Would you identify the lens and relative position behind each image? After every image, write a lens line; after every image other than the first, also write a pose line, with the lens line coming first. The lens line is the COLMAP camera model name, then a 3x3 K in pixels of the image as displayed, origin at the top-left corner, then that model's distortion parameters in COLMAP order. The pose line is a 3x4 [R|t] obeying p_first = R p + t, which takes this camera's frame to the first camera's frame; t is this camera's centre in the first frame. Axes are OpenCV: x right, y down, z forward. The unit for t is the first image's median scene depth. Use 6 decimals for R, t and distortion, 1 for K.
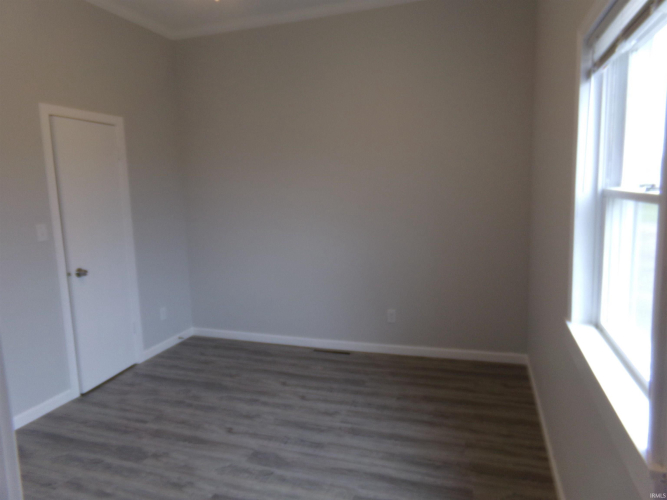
lens RADIAL K [[450.9, 0, 333.5], [0, 450.9, 250.0], [0, 0, 1]] dist [-0.099446, 0.134652]
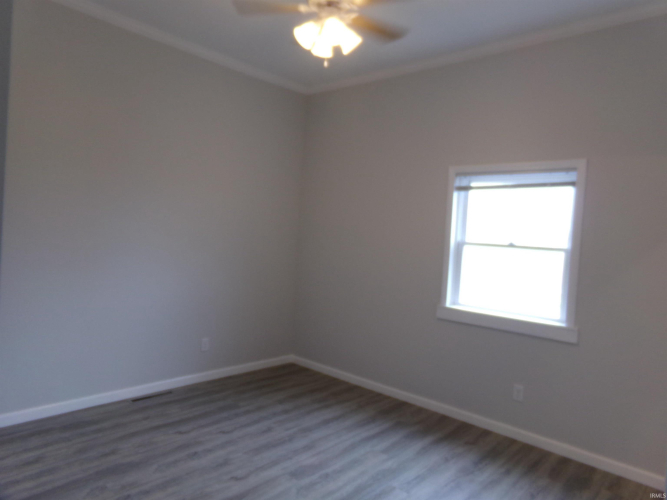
lens RADIAL K [[450.9, 0, 333.5], [0, 450.9, 250.0], [0, 0, 1]] dist [-0.099446, 0.134652]
pose [[0.385604, 0.026701, 0.922278, -0.922620], [0.045967, 0.997784, -0.048106, -0.013273], [-0.921518, 0.060945, 0.383522, 0.391069]]
